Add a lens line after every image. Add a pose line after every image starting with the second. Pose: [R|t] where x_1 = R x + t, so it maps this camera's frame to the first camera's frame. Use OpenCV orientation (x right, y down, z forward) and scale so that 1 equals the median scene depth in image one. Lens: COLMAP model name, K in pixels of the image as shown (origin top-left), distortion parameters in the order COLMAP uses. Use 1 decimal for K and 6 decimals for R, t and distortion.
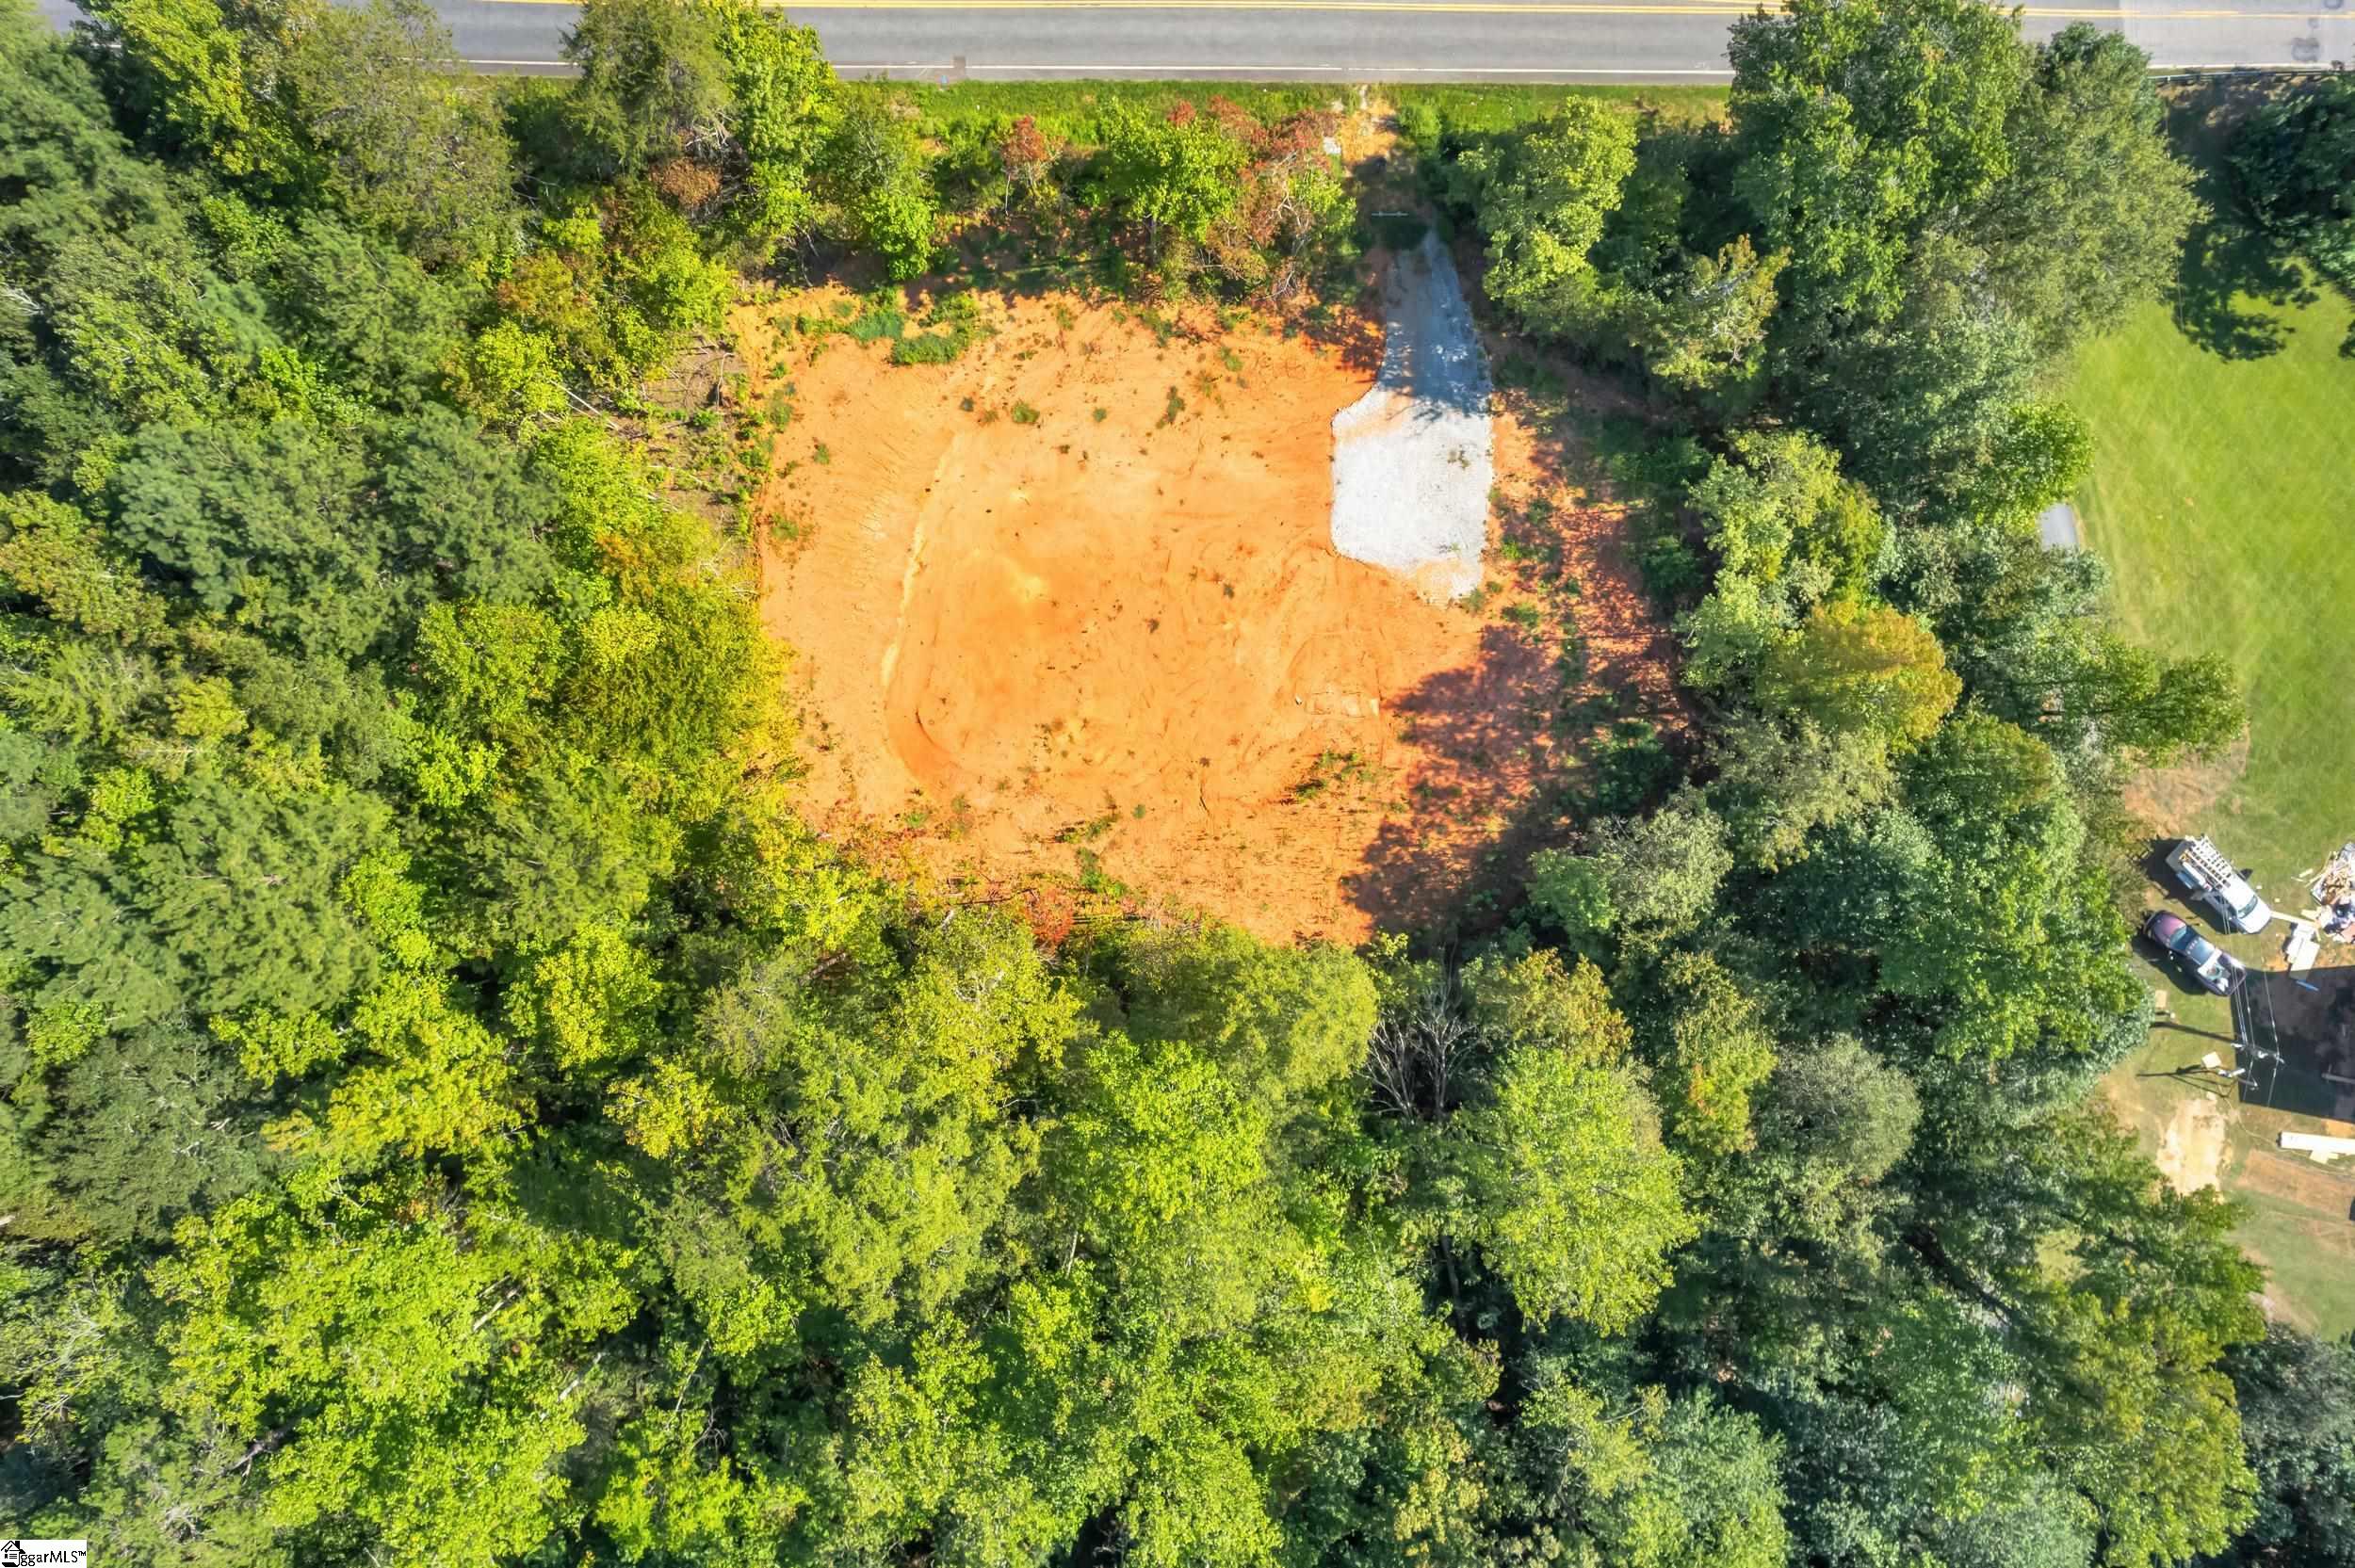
lens RADIAL K [[1470.6, 0, 1186.3], [0, 1470.6, 803.0], [0, 0, 1]] dist [-0.035496, 0.003209]
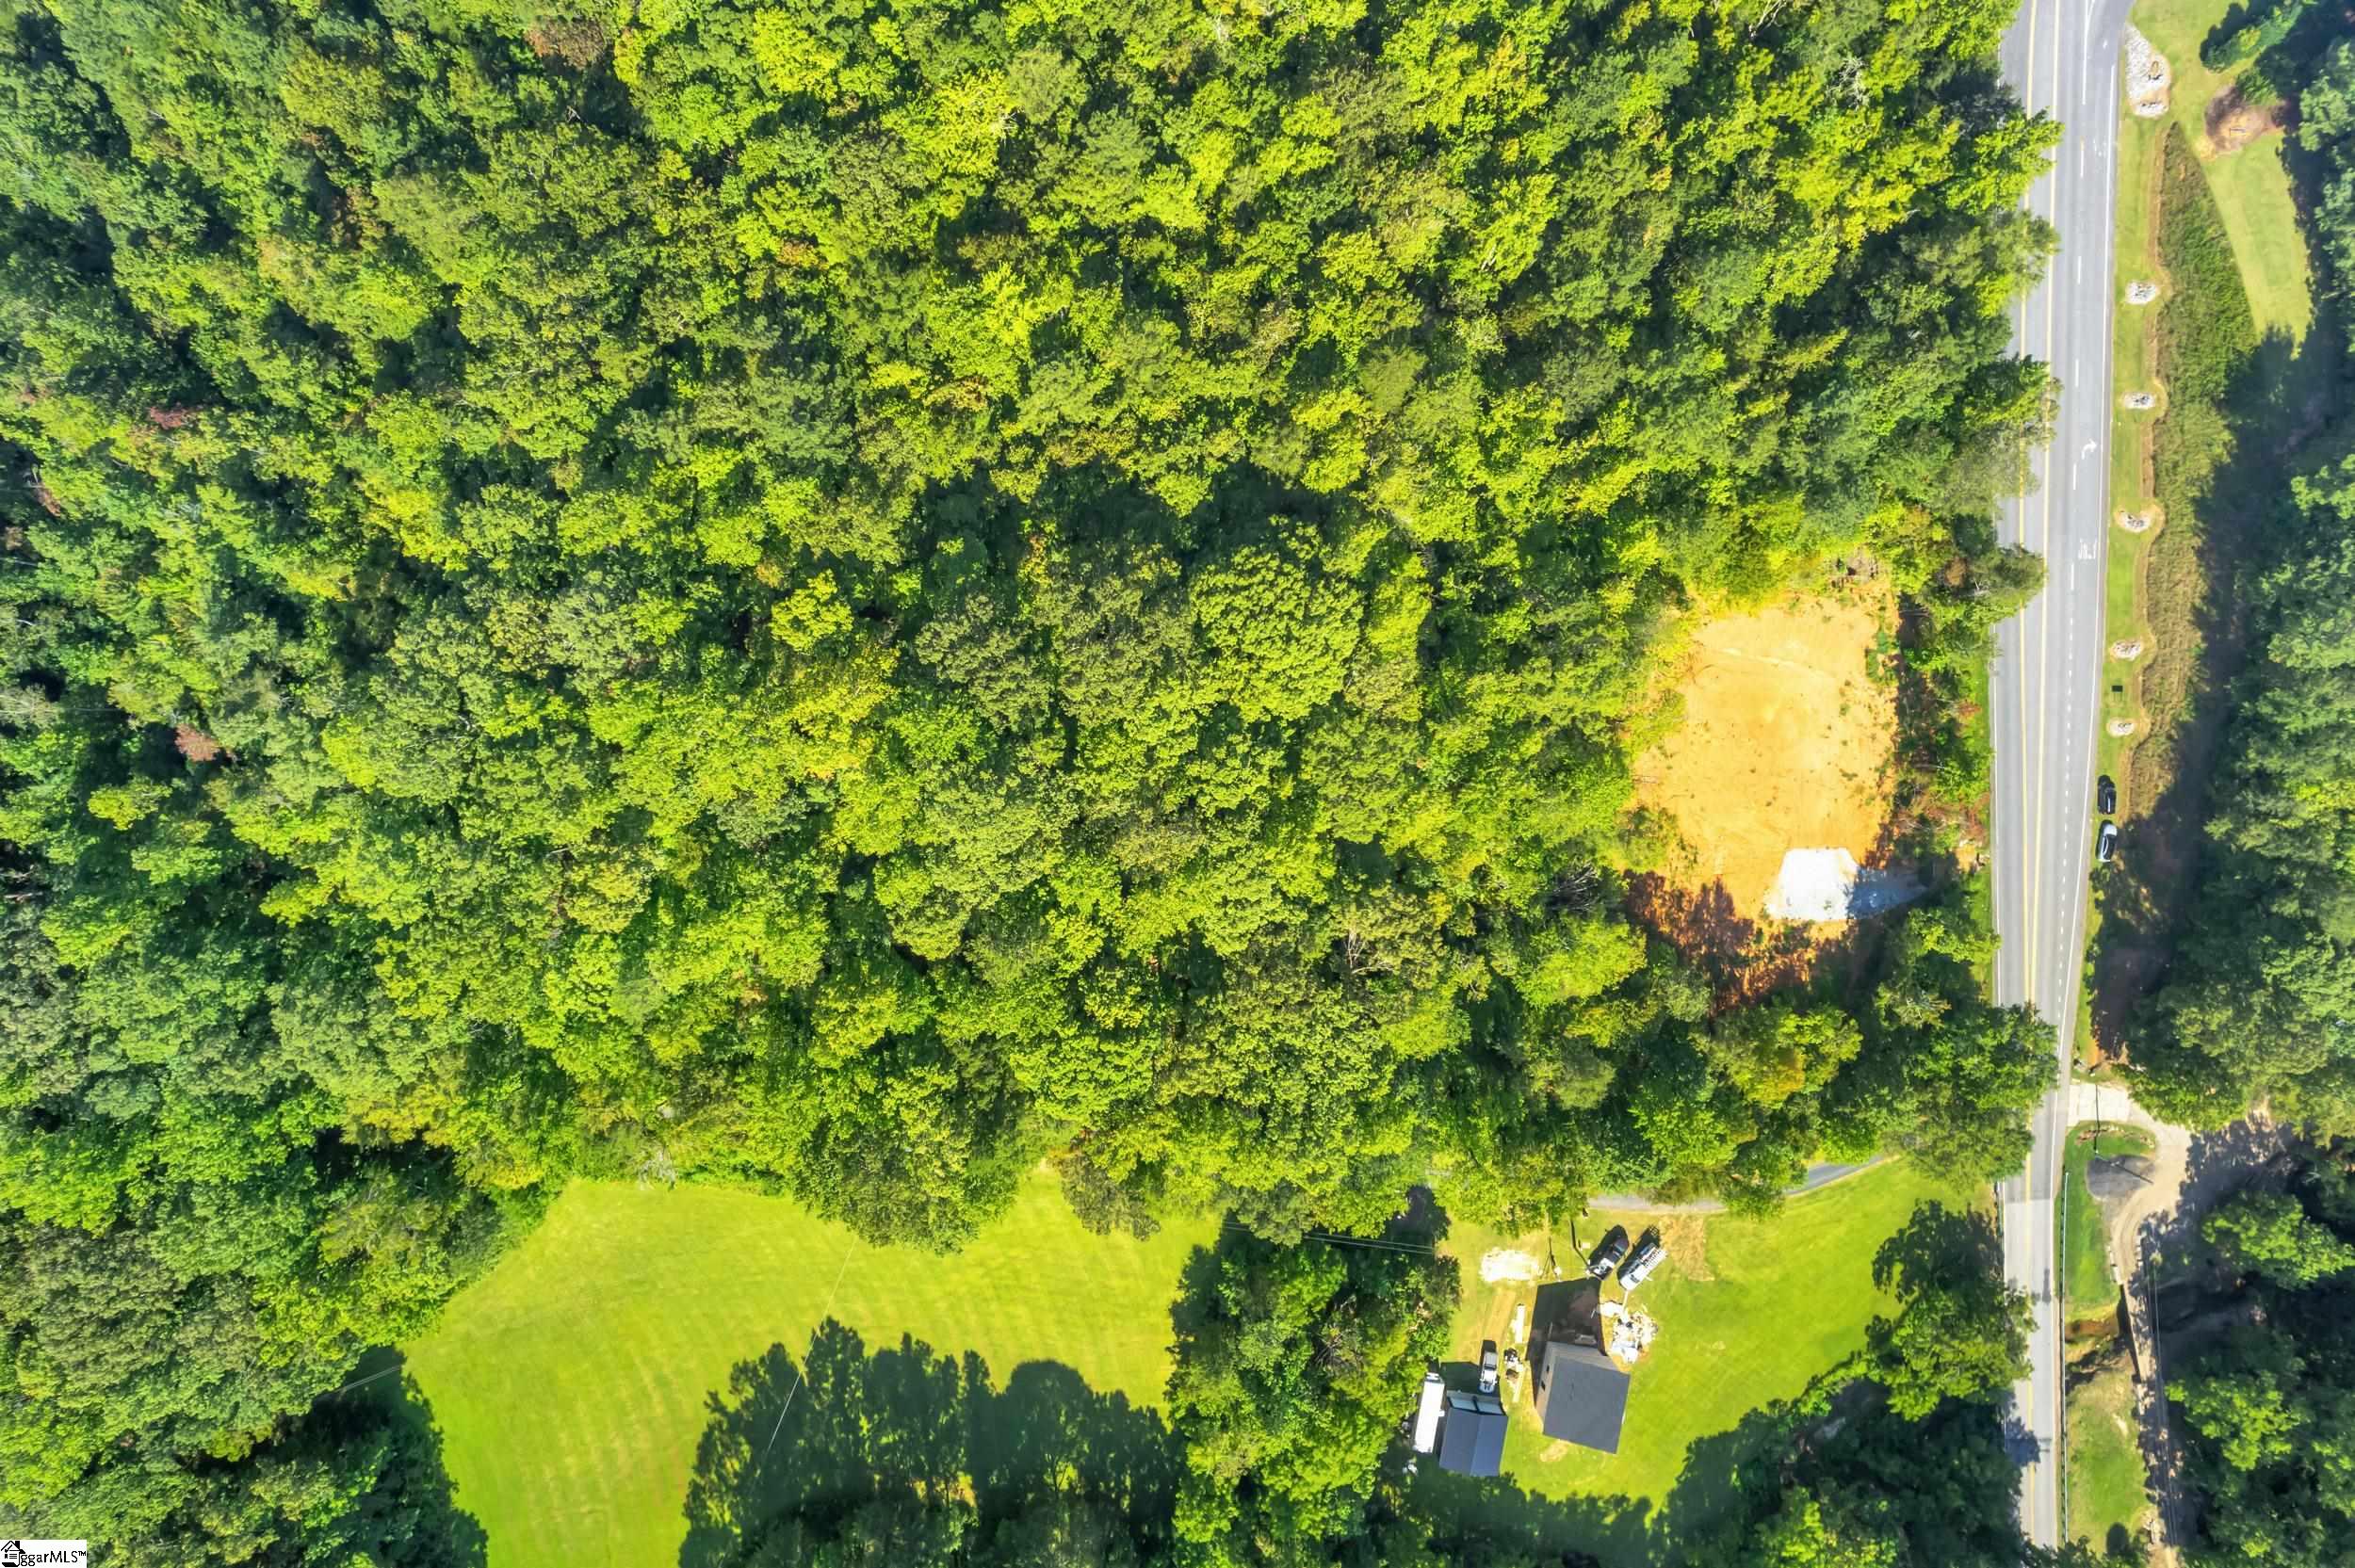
lens RADIAL K [[1470.6, 0, 1193.2], [0, 1470.6, 782.0], [0, 0, 1]] dist [-0.035496, 0.003209]
pose [[0.040464, 0.998574, 0.034823, -0.118389], [-0.998040, 0.042058, -0.046335, 0.832455], [-0.047733, -0.032880, 0.998319, -1.176024]]
